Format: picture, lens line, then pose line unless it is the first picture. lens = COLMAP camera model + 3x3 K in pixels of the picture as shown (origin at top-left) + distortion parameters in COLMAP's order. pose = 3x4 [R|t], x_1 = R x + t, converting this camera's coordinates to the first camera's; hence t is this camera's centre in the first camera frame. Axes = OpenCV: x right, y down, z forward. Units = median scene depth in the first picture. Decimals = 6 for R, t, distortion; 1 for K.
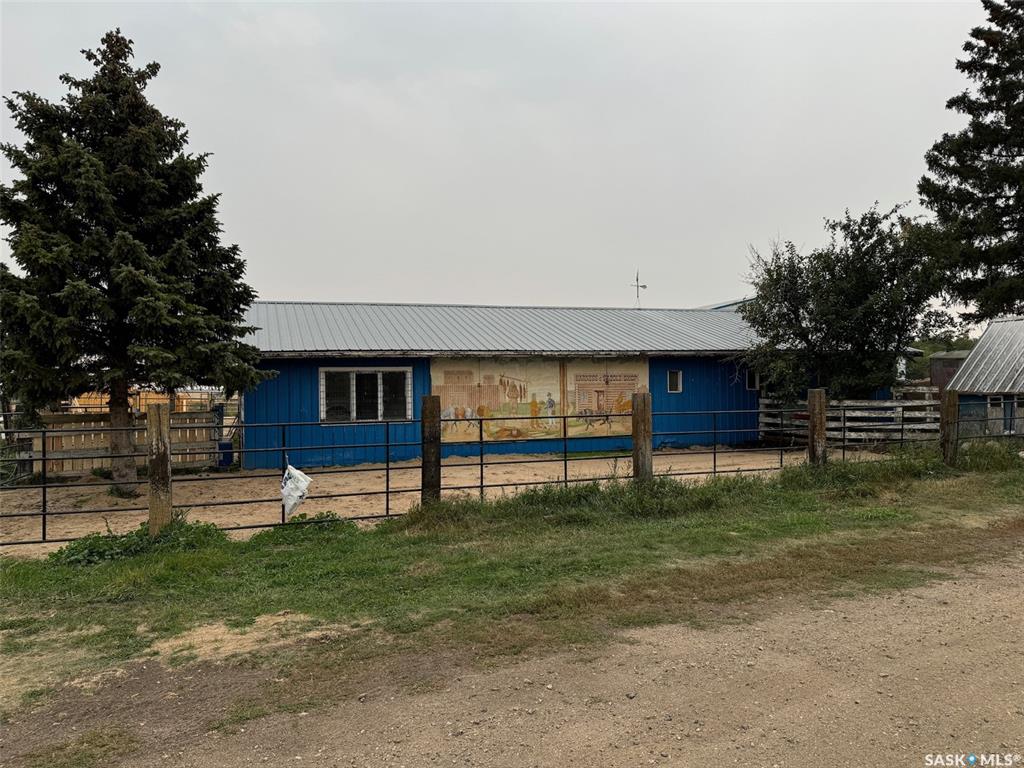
lens RADIAL K [[761.6, 0, 512.0], [0, 761.6, 384.0], [0, 0, 1]] dist [0.076081, -0.044323]
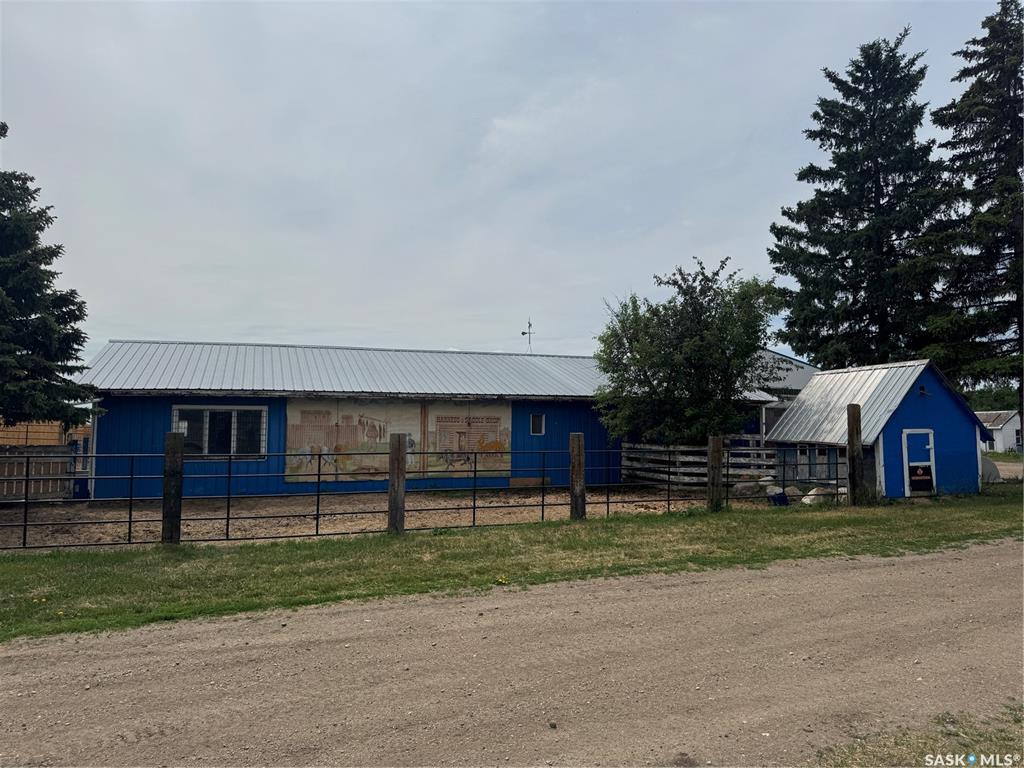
lens RADIAL K [[761.6, 0, 512.0], [0, 761.6, 384.0], [0, 0, 1]] dist [0.076081, -0.044323]
pose [[0.999657, 0.018092, -0.018917, 0.217931], [-0.019099, 0.998330, -0.054512, -0.001559], [0.017899, 0.054855, 0.998334, -0.048727]]
